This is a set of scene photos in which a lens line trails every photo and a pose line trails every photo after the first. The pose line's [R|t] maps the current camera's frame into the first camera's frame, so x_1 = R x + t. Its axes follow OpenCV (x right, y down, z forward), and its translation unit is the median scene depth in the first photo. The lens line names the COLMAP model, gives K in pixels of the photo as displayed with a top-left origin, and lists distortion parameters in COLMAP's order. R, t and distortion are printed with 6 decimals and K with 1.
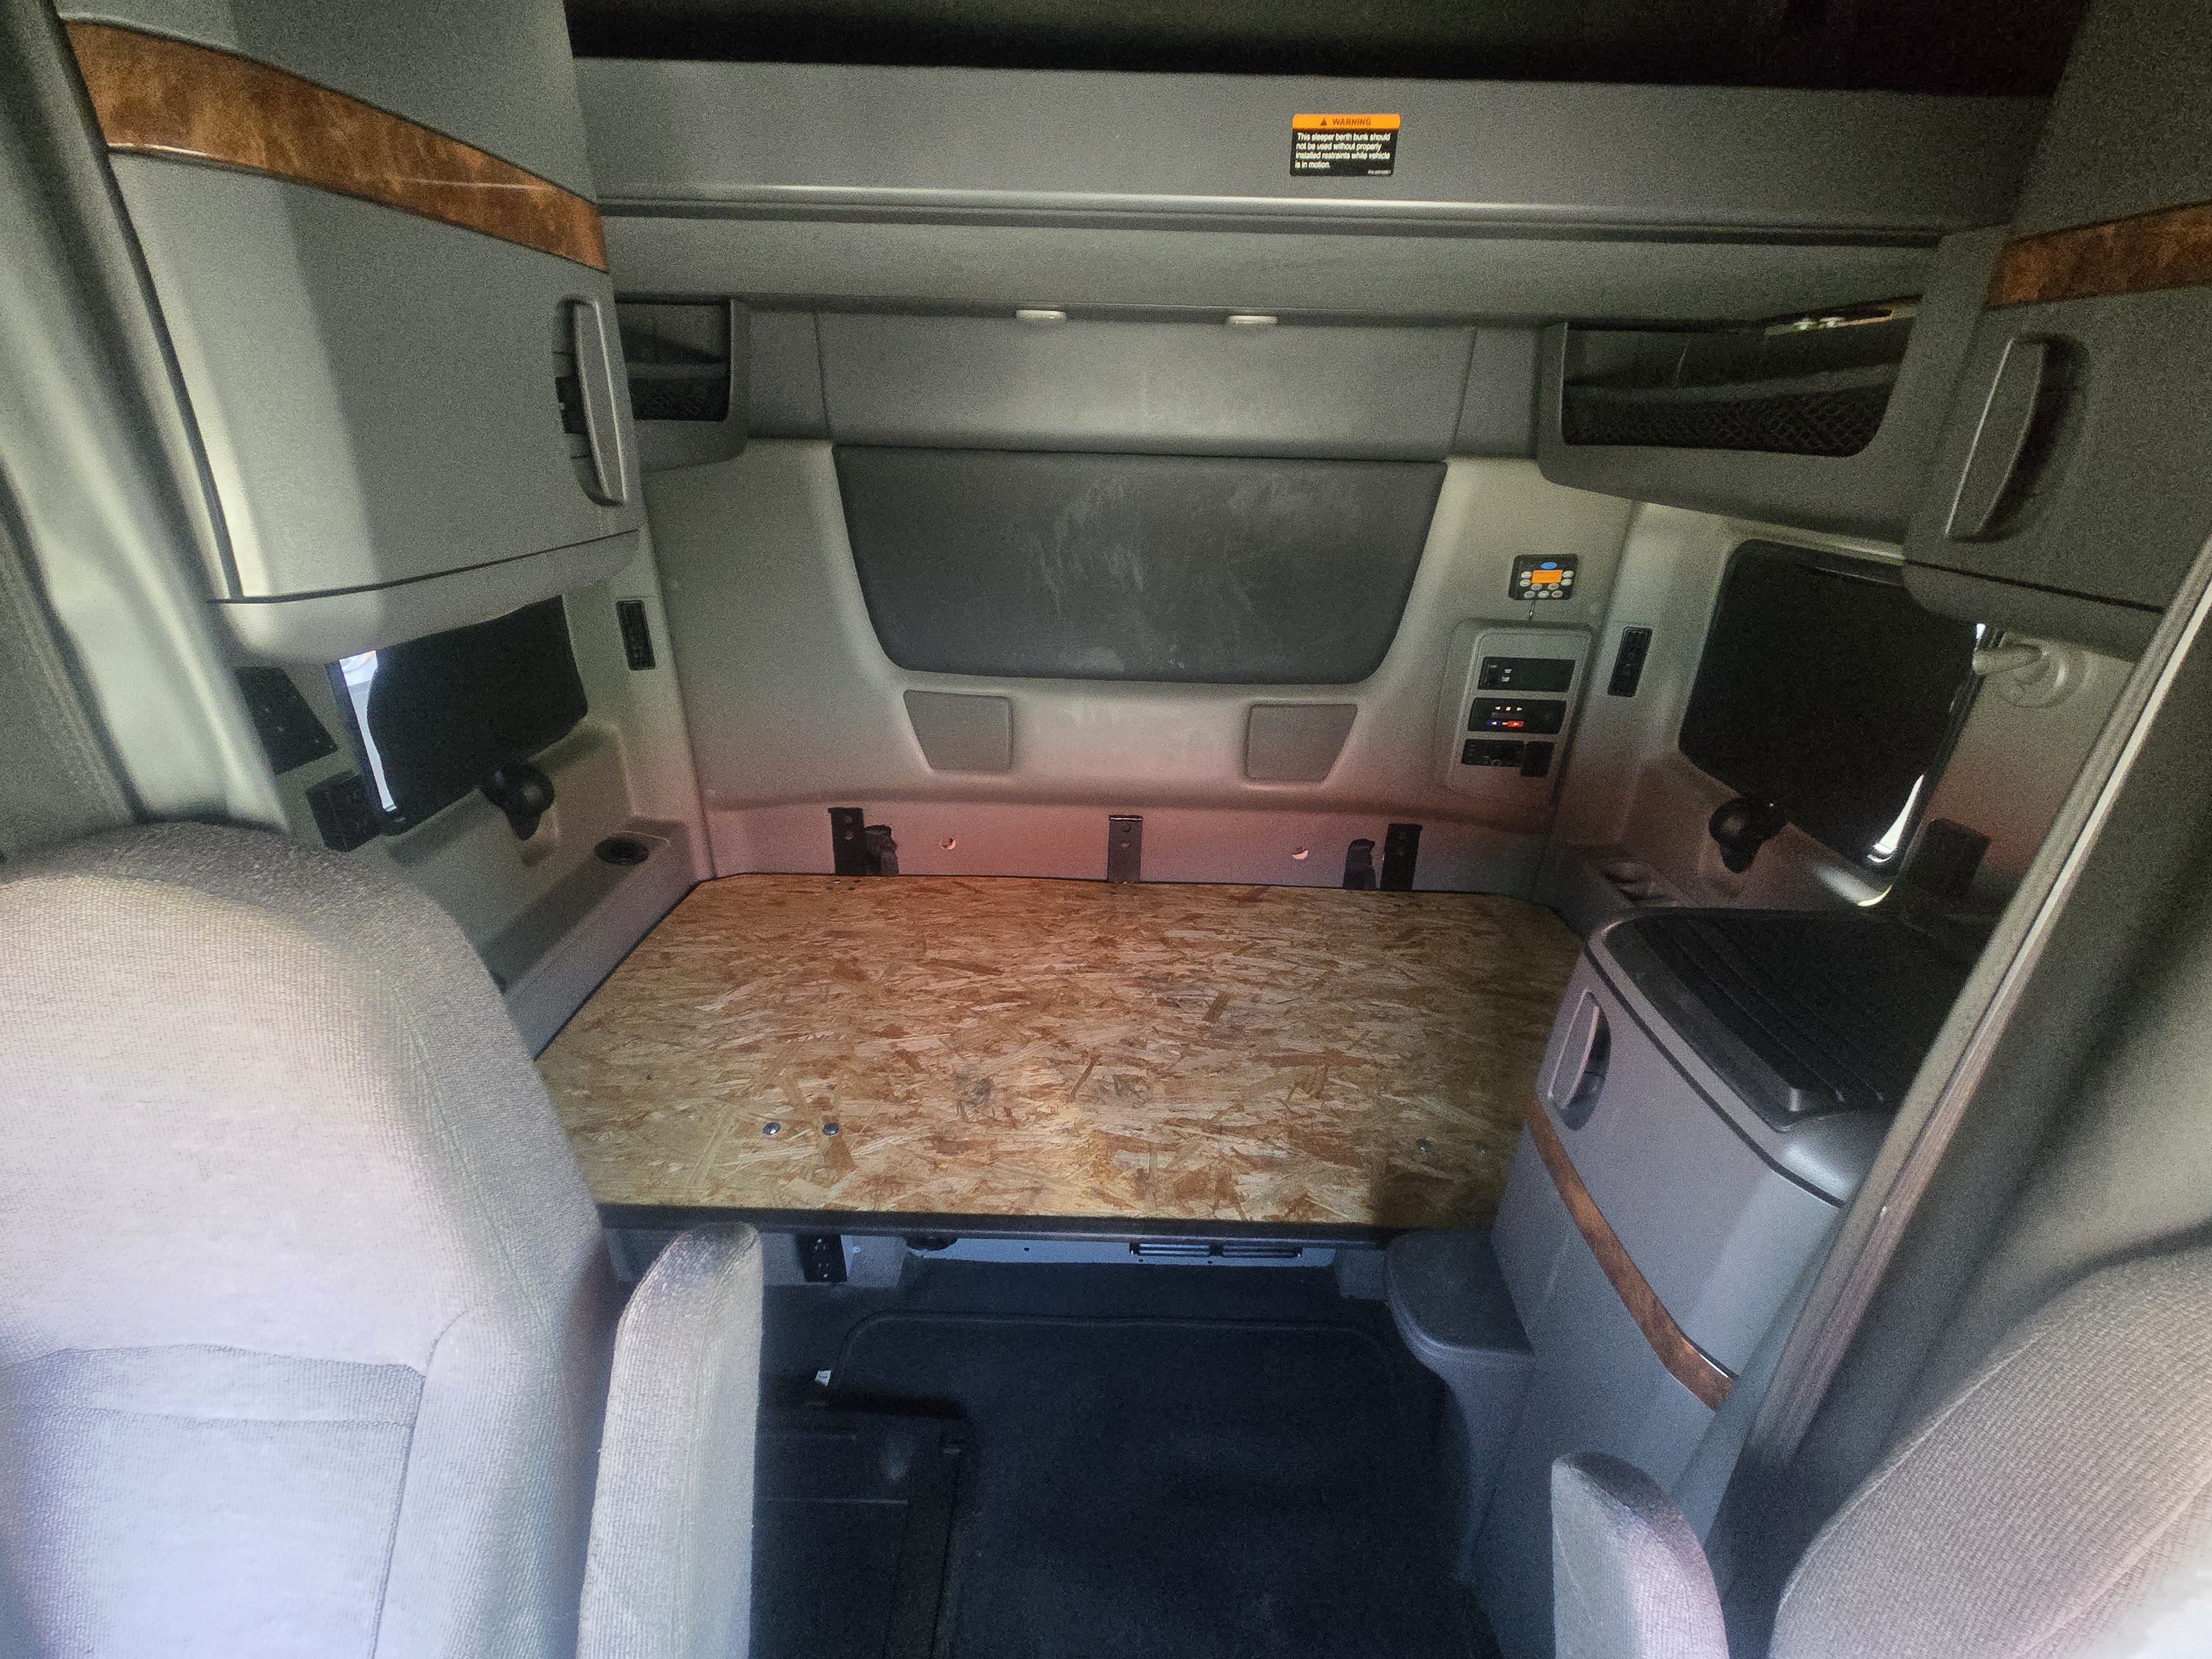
lens RADIAL K [[909.5, 0, 1100.2], [0, 909.5, 830.8], [0, 0, 1]] dist [-0.003427, 0.000085]
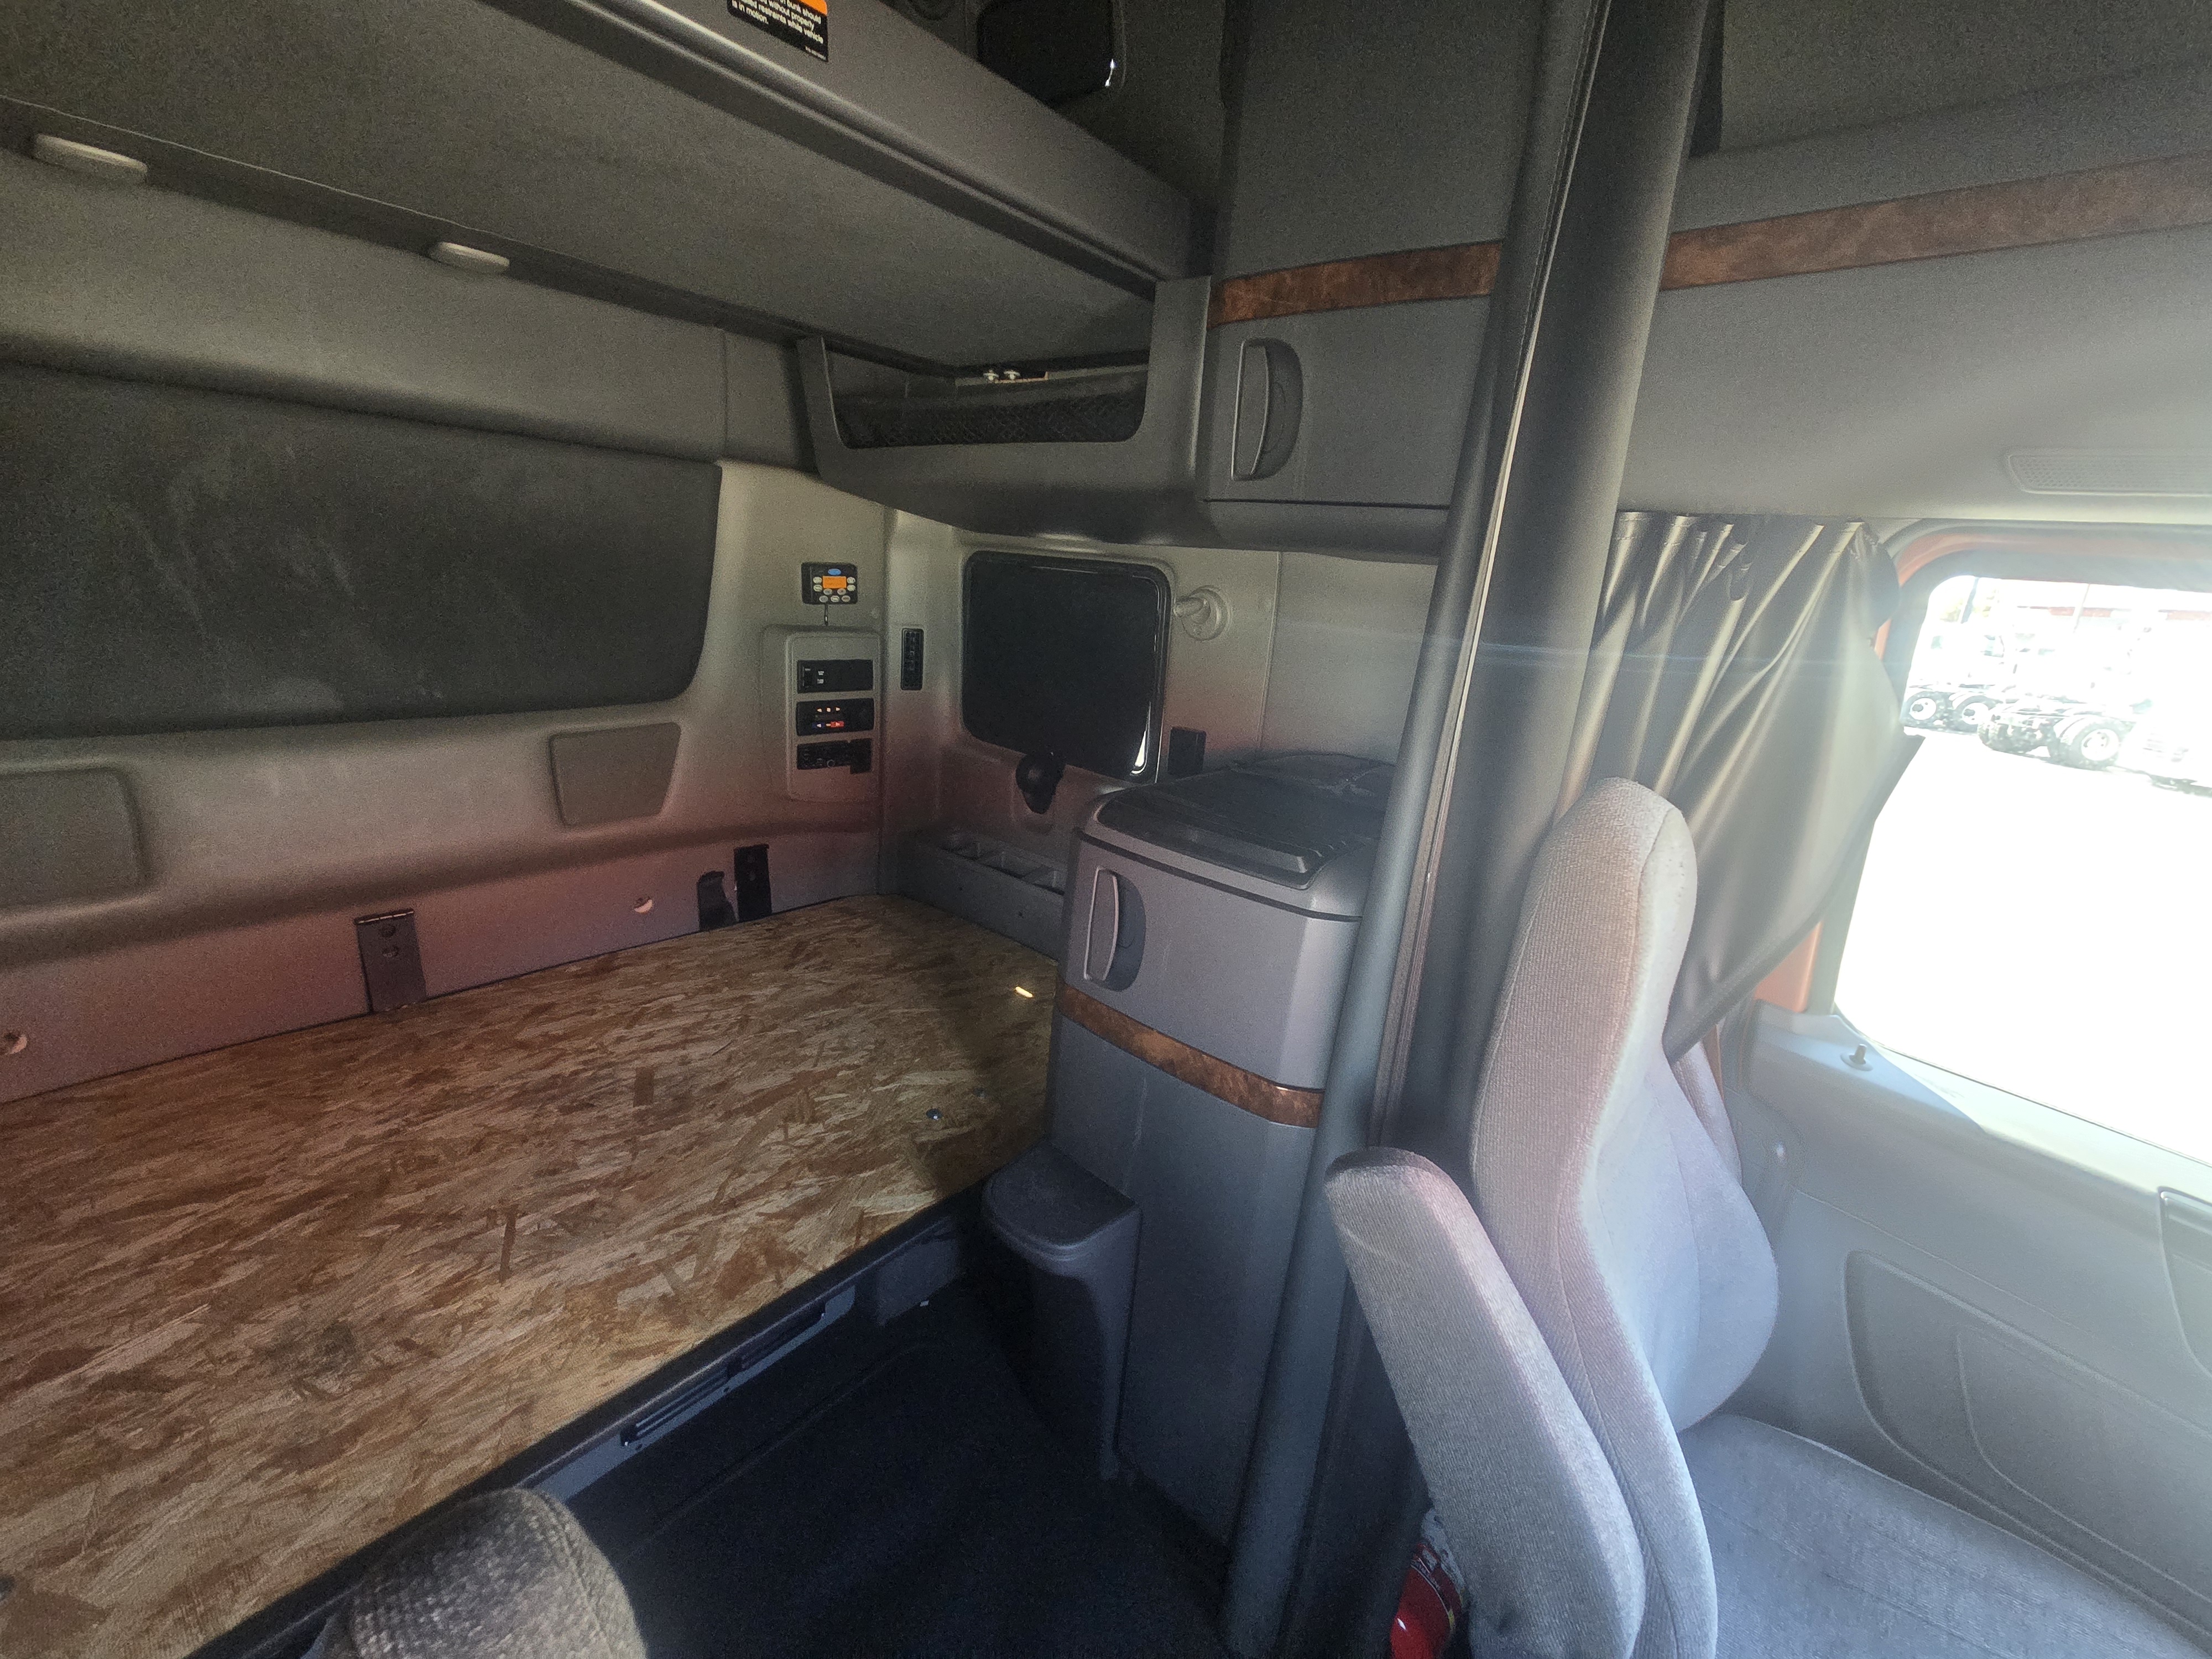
lens RADIAL K [[909.5, 0, 1100.2], [0, 909.5, 830.8], [0, 0, 1]] dist [-0.003427, 0.000085]
pose [[0.631748, -0.184098, 0.752996, -0.176796], [0.254522, 0.966797, 0.022830, 0.059470], [-0.732197, 0.177231, 0.657629, 0.136484]]
